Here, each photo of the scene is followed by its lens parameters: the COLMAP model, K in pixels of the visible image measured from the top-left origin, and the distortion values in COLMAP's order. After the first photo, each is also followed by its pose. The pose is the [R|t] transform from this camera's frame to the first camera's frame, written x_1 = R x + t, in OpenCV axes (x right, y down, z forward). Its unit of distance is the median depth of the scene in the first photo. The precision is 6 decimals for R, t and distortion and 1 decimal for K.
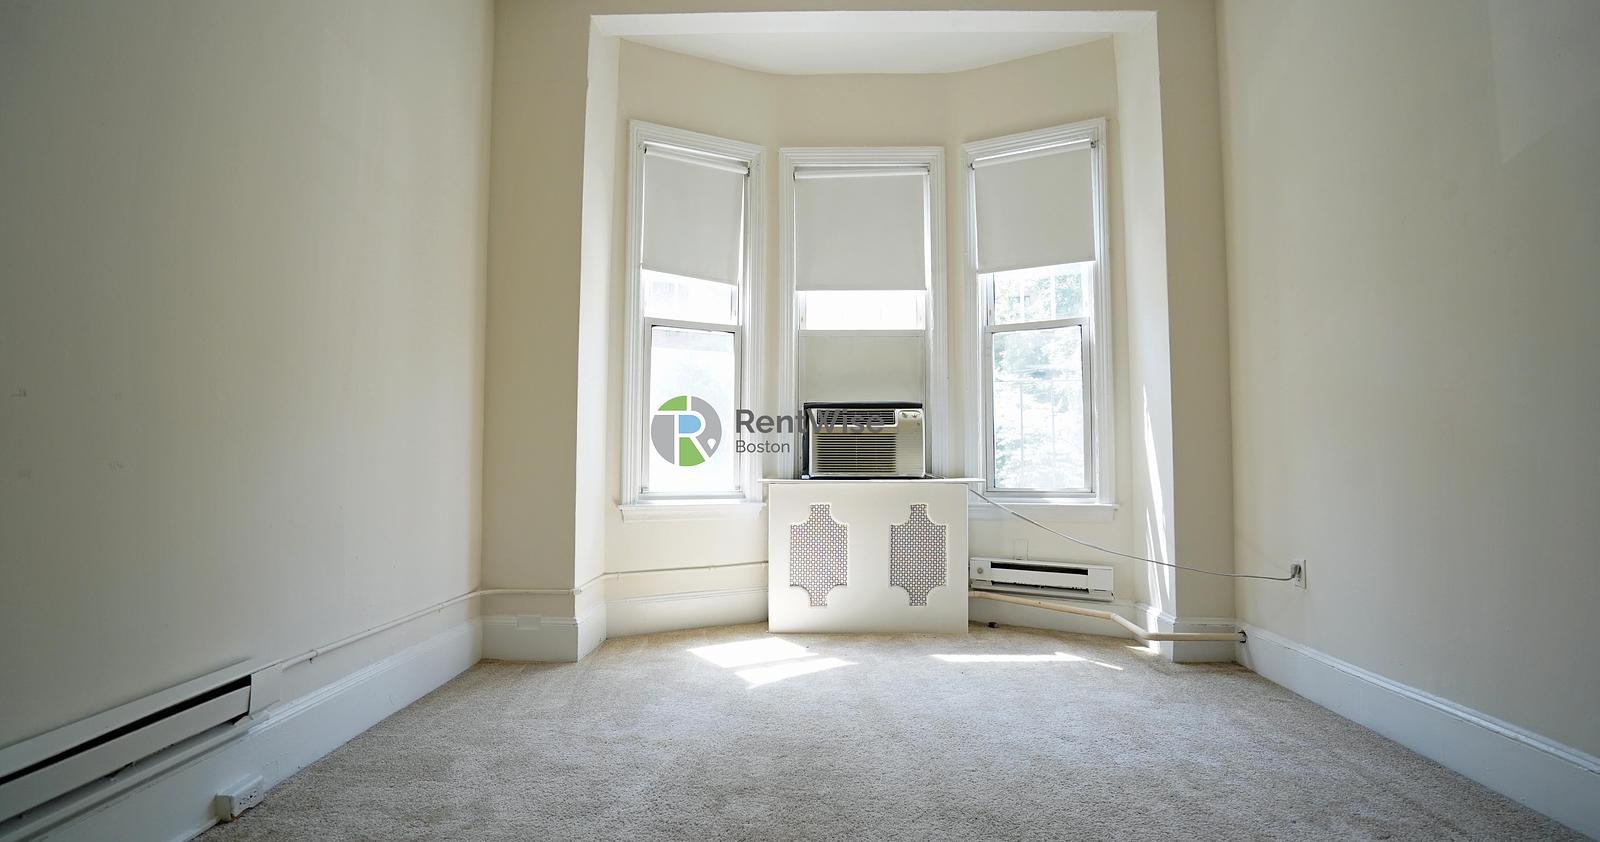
lens RADIAL K [[753.2, 0, 808.4], [0, 753.2, 411.7], [0, 0, 1]] dist [-0.036848, 0.004260]
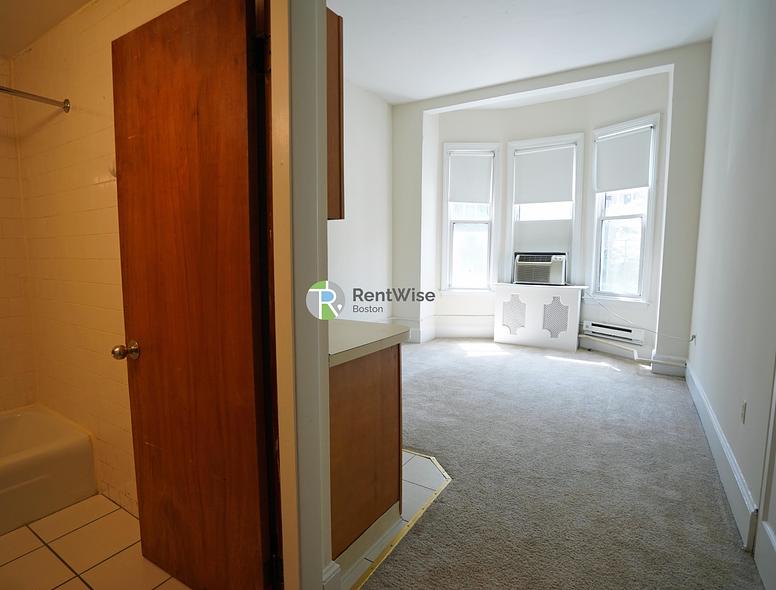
lens RADIAL K [[406.3, 0, 390.0], [0, 406.3, 294.3], [0, 0, 1]] dist [-0.034989, 0.008839]
pose [[0.860719, 0.053316, -0.506281, 0.339086], [0.024858, 0.988913, 0.146403, -0.084671], [0.508474, -0.138597, 0.849850, -0.354374]]
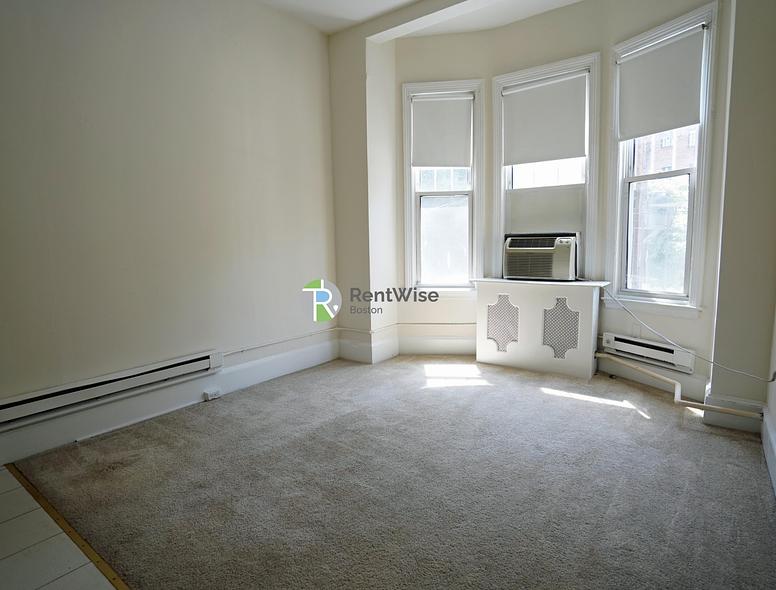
lens RADIAL K [[442.6, 0, 384.4], [0, 442.6, 295.3], [0, 0, 1]] dist [-0.038059, 0.011531]
pose [[0.814185, 0.051484, -0.578319, 0.383361], [0.054451, 0.984900, 0.164337, -0.059124], [0.578047, -0.165290, 0.799087, 0.023785]]
